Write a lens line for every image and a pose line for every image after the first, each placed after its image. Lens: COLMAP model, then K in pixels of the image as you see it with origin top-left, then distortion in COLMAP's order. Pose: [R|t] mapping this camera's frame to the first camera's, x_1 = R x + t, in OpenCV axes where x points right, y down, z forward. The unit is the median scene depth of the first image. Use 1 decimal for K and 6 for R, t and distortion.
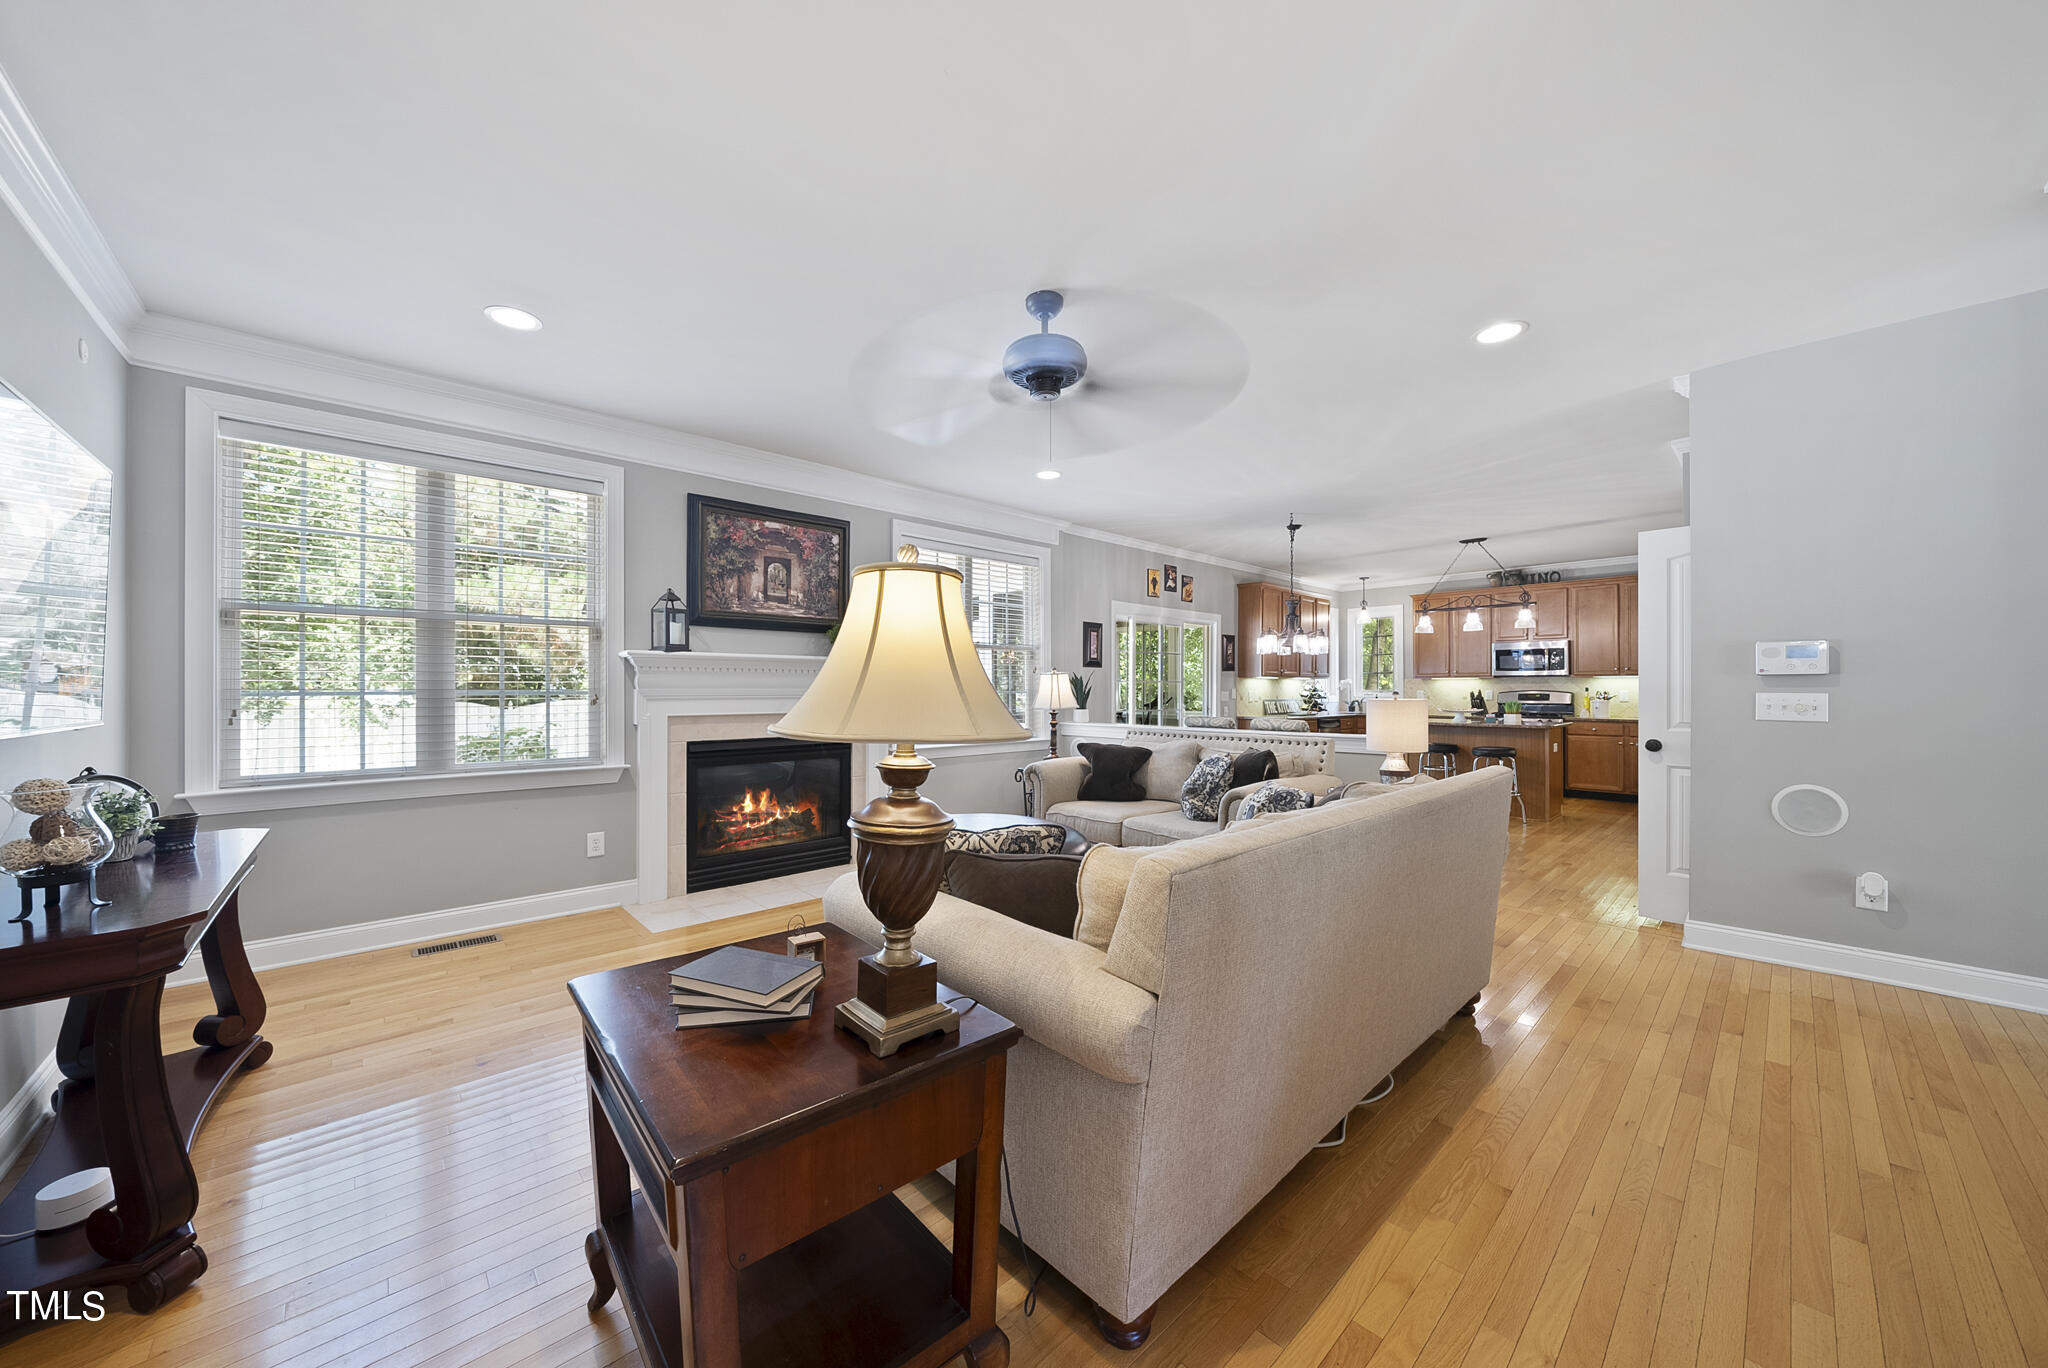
lens RADIAL K [[701.9, 0, 1003.3], [0, 701.9, 688.2], [0, 0, 1]] dist [-0.007288, 0.000744]
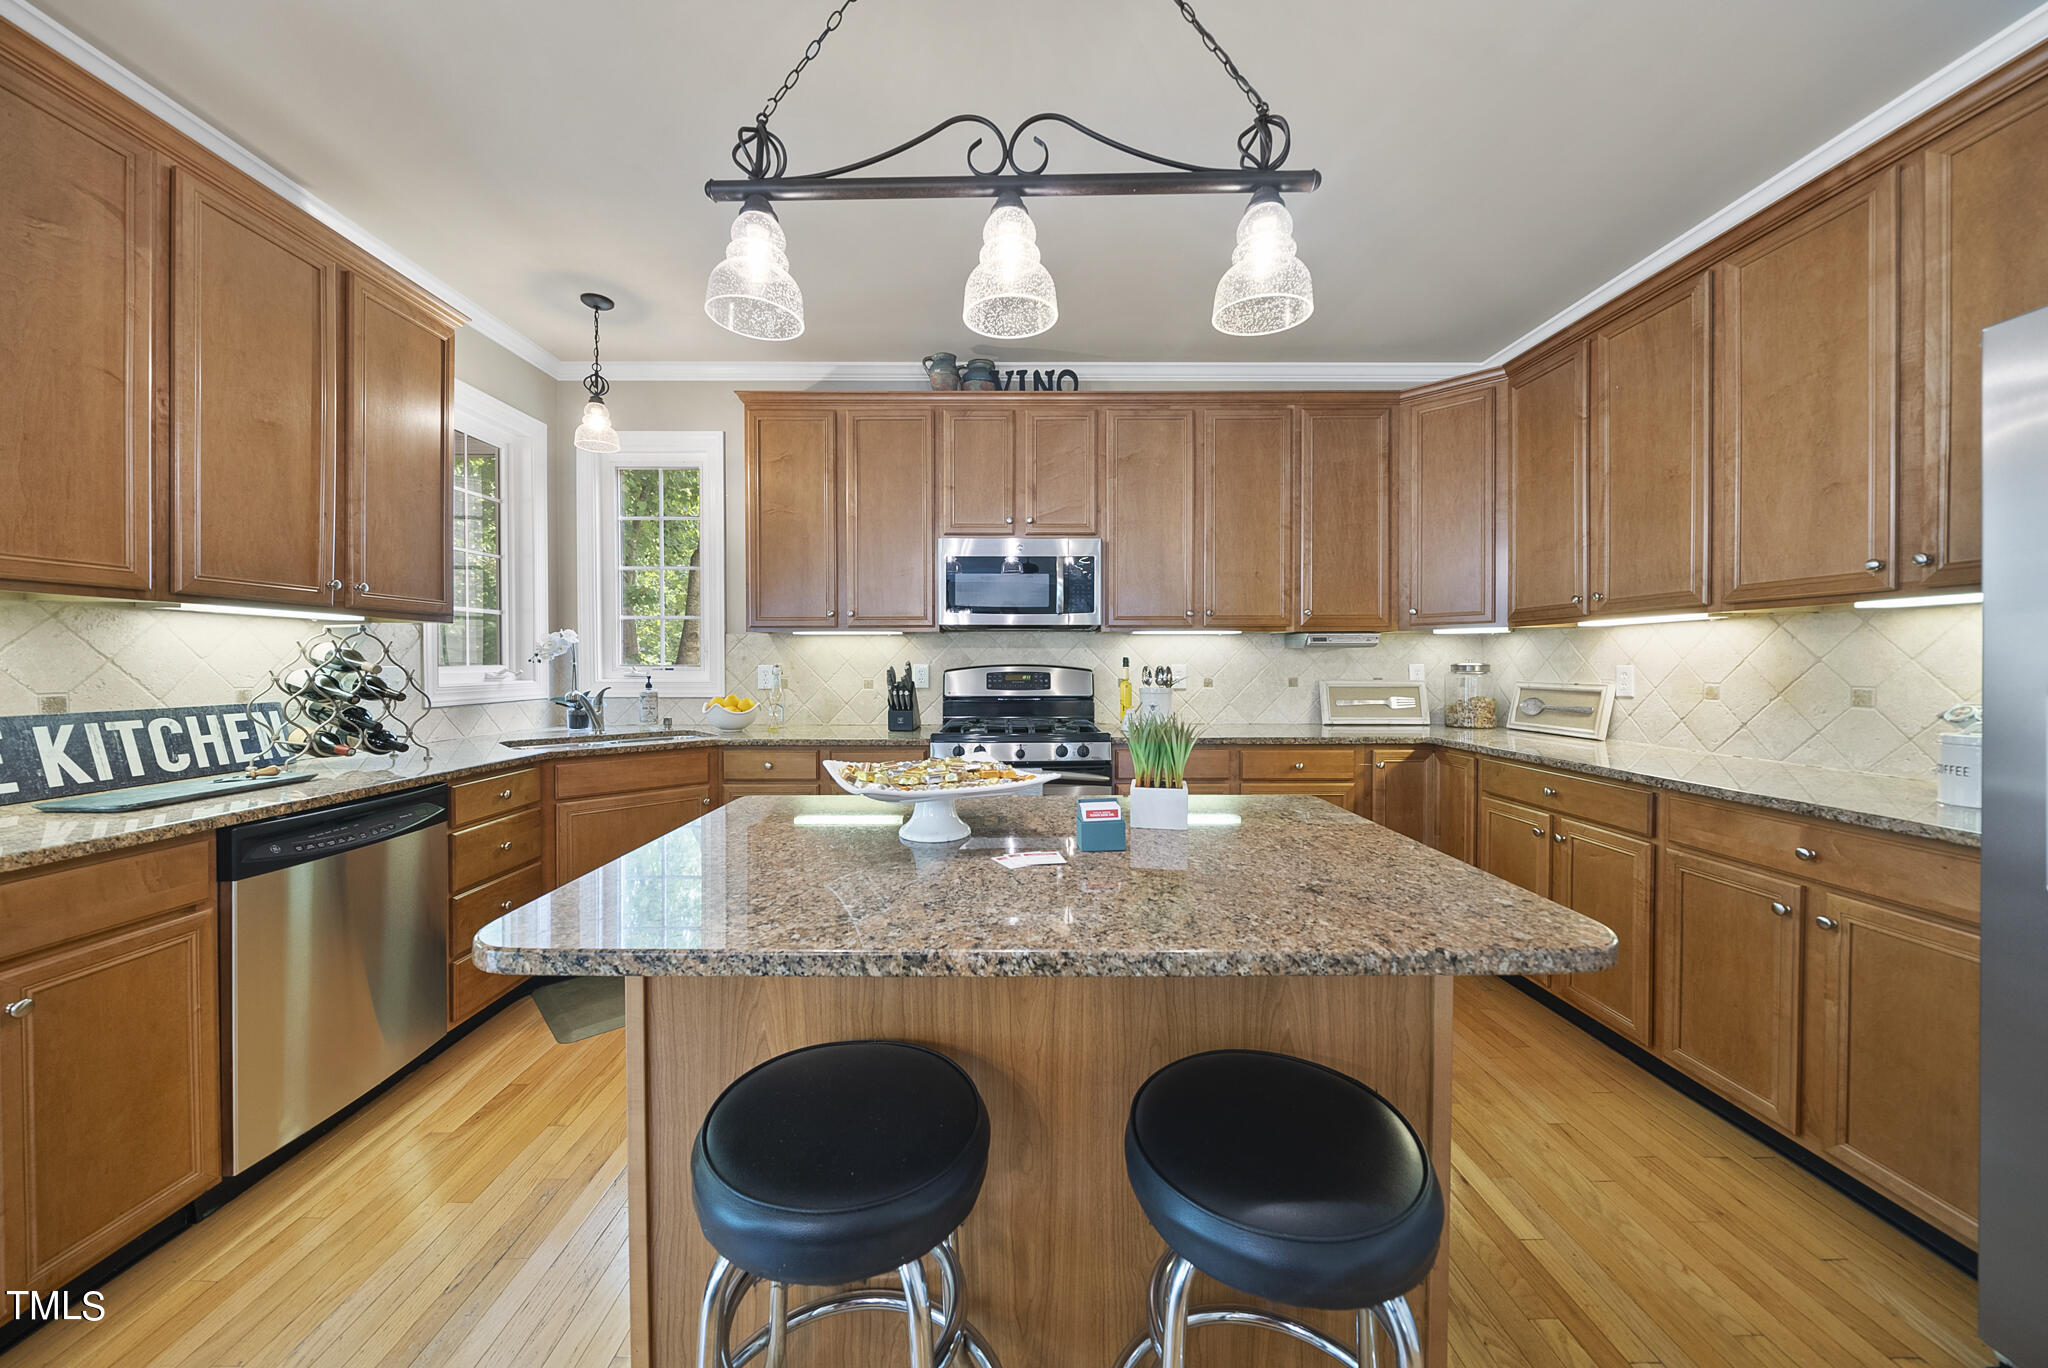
lens RADIAL K [[701.9, 0, 1003.2], [0, 701.9, 670.0], [0, 0, 1]] dist [-0.007288, 0.000744]
pose [[0.664400, -0.006906, 0.747345, 0.511223], [-0.001653, 0.999941, 0.010710, 0.002011], [-0.747375, -0.008351, 0.664350, 0.838797]]
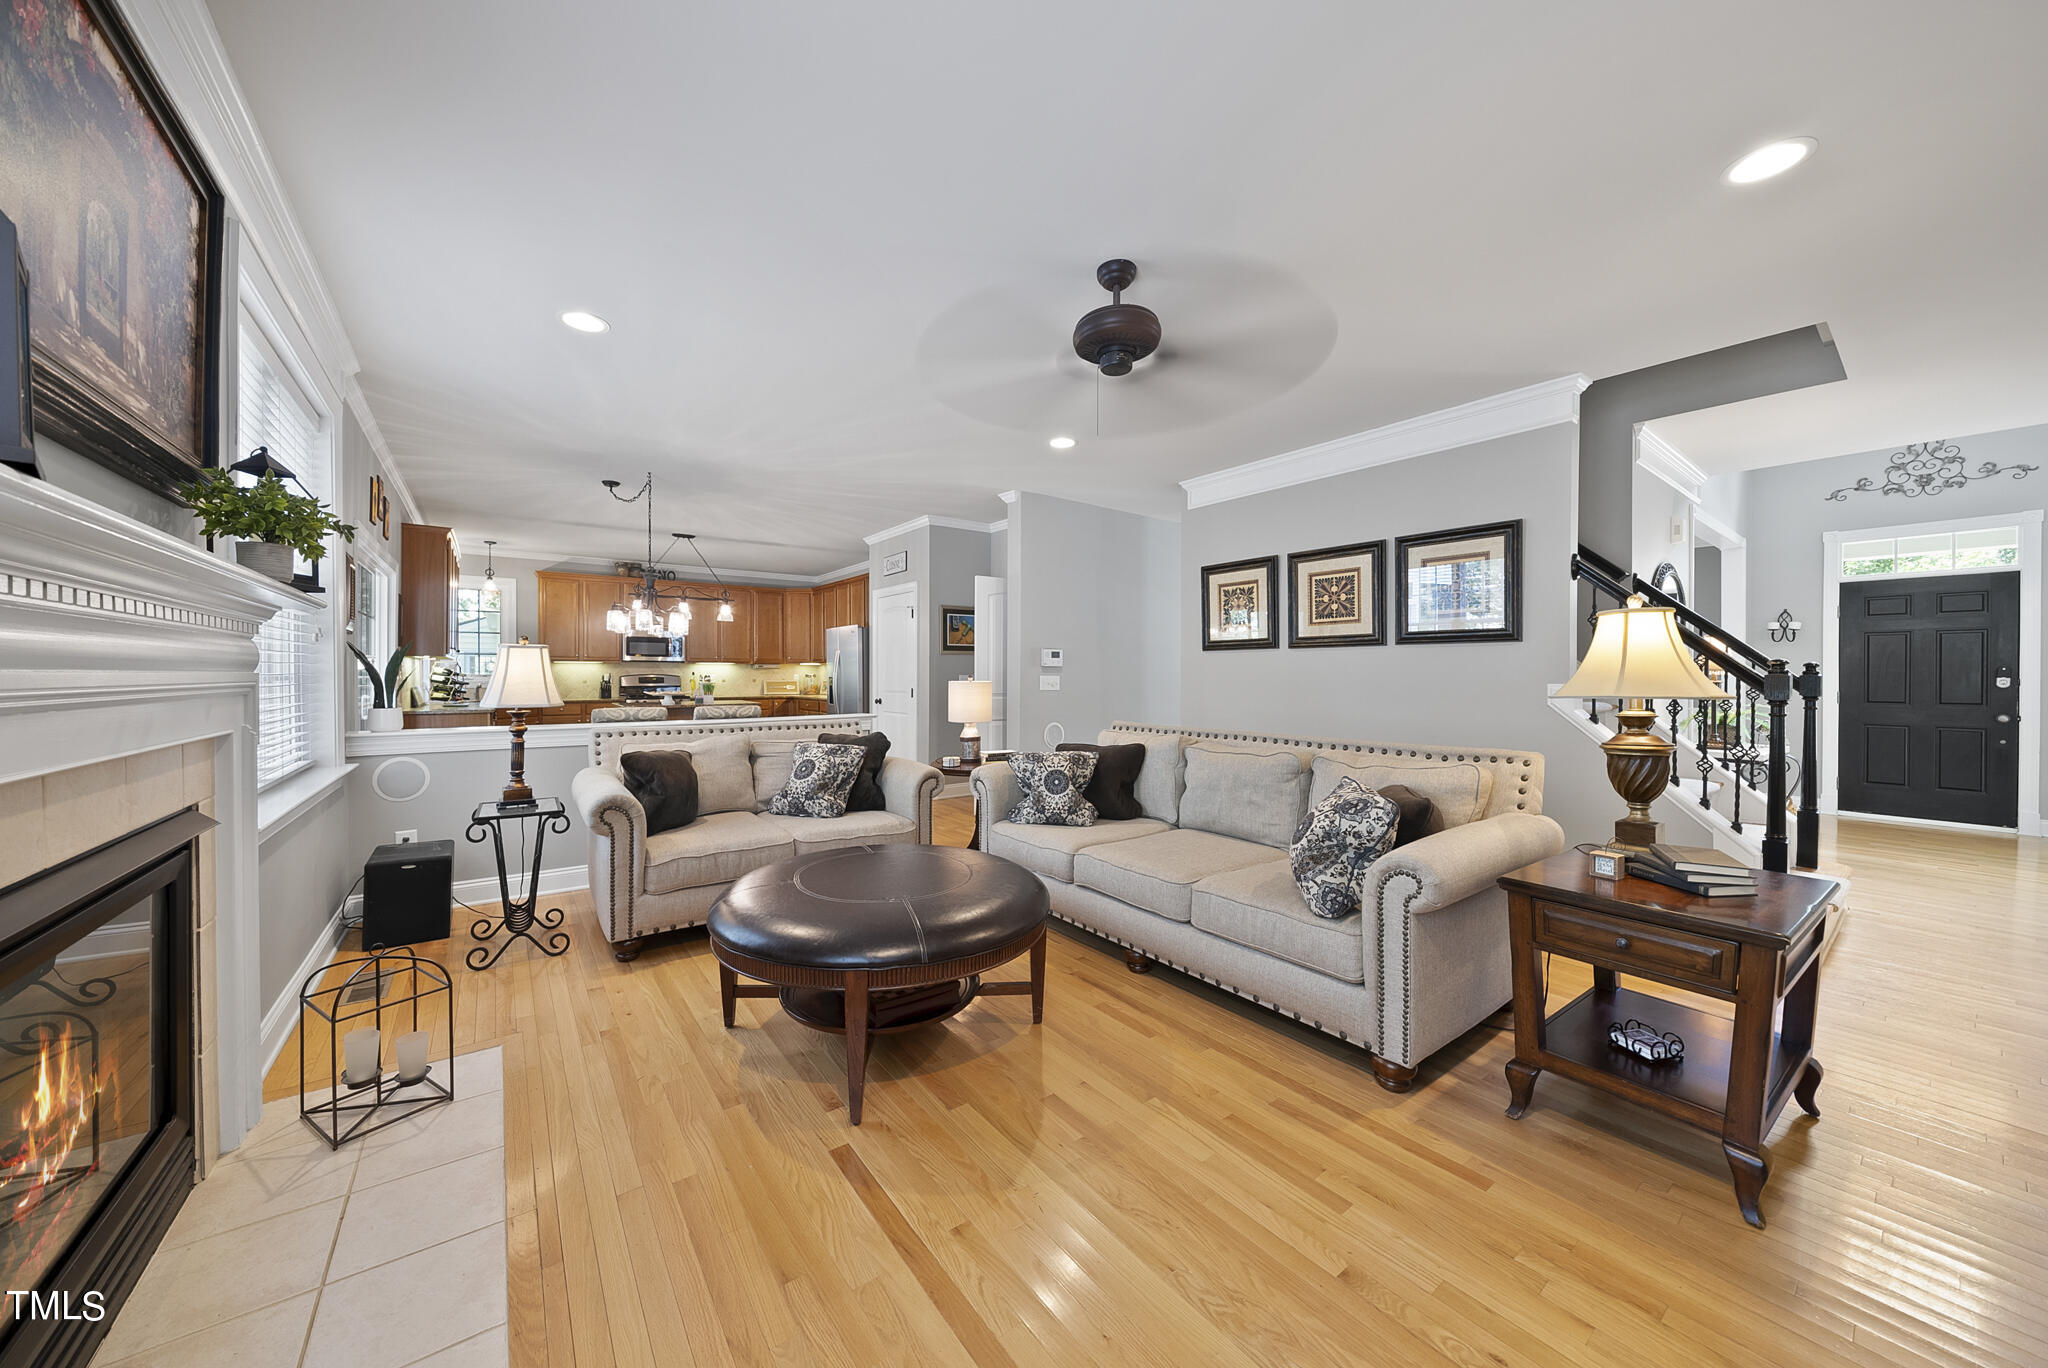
lens RADIAL K [[701.9, 0, 1003.0], [0, 701.9, 678.5], [0, 0, 1]] dist [-0.007288, 0.000744]
pose [[0.100146, -0.006144, 0.994954, -0.336212], [-0.003761, 0.999971, 0.006553, 0.000620], [-0.994966, -0.004398, 0.100120, 0.377695]]
